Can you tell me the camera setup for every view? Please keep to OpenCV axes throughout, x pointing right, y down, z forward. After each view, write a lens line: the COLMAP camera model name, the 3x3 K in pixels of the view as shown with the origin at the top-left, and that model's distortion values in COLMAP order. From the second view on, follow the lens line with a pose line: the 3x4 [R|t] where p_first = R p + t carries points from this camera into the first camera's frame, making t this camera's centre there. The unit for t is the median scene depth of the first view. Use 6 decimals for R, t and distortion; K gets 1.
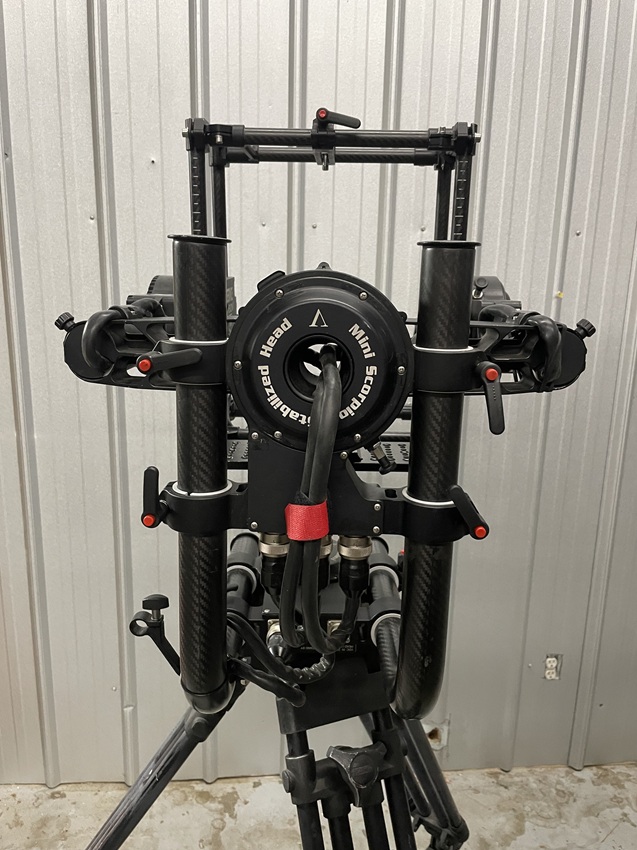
lens RADIAL K [[736.3, 0, 330.9], [0, 736.3, 423.0], [0, 0, 1]] dist [0.073902, -0.136284]
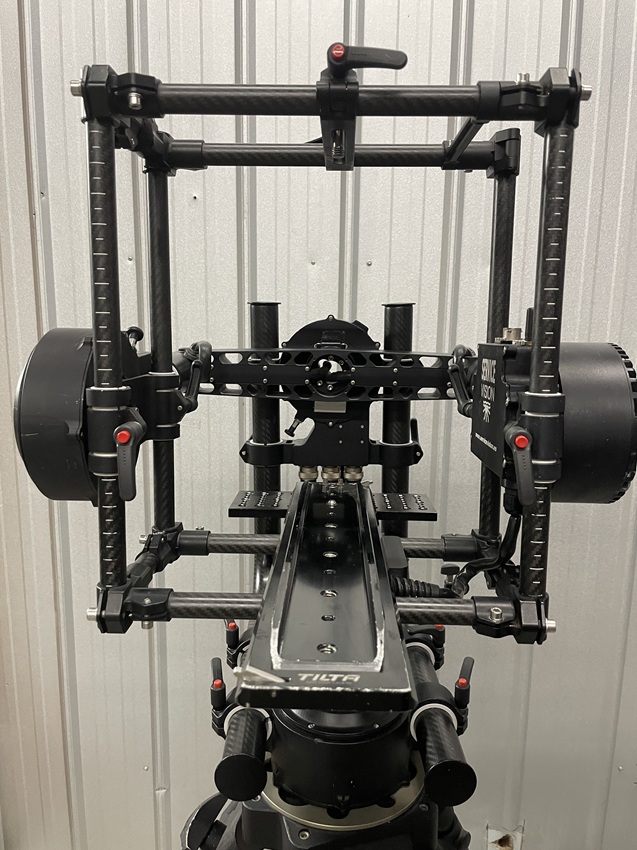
lens RADIAL K [[736.3, 0, 311.2], [0, 736.3, 419.3], [0, 0, 1]] dist [0.073902, -0.136284]
pose [[0.992956, 0.009168, -0.118126, 0.015775], [-0.015759, 0.998363, -0.054983, -0.027106], [0.117428, 0.056457, 0.991475, 0.115108]]
